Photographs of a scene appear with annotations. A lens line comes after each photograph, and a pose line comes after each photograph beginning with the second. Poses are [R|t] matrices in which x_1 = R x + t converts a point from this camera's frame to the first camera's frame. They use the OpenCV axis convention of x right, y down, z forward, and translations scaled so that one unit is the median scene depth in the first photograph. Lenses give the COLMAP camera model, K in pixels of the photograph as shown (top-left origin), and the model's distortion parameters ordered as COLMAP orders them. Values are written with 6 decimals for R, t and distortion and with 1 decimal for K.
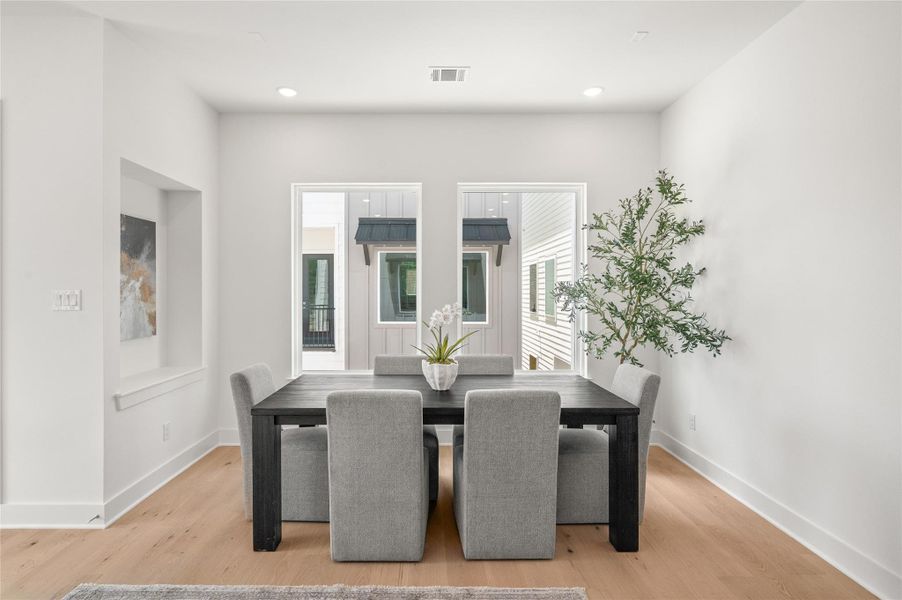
lens RADIAL K [[455.5, 0, 453.5], [0, 455.5, 293.5], [0, 0, 1]] dist [-0.002627, 0.000151]
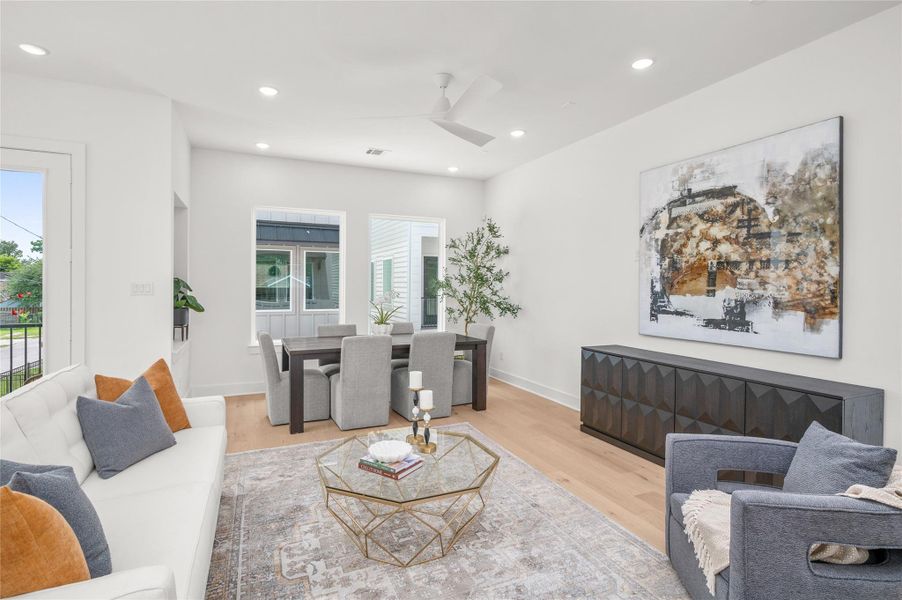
lens RADIAL K [[455.5, 0, 450.0], [0, 455.5, 296.1], [0, 0, 1]] dist [-0.002627, 0.000151]
pose [[0.907627, -0.005662, 0.419740, -0.450975], [-0.002289, 0.999827, 0.018439, 0.008292], [-0.419772, -0.017696, 0.907457, -0.594556]]
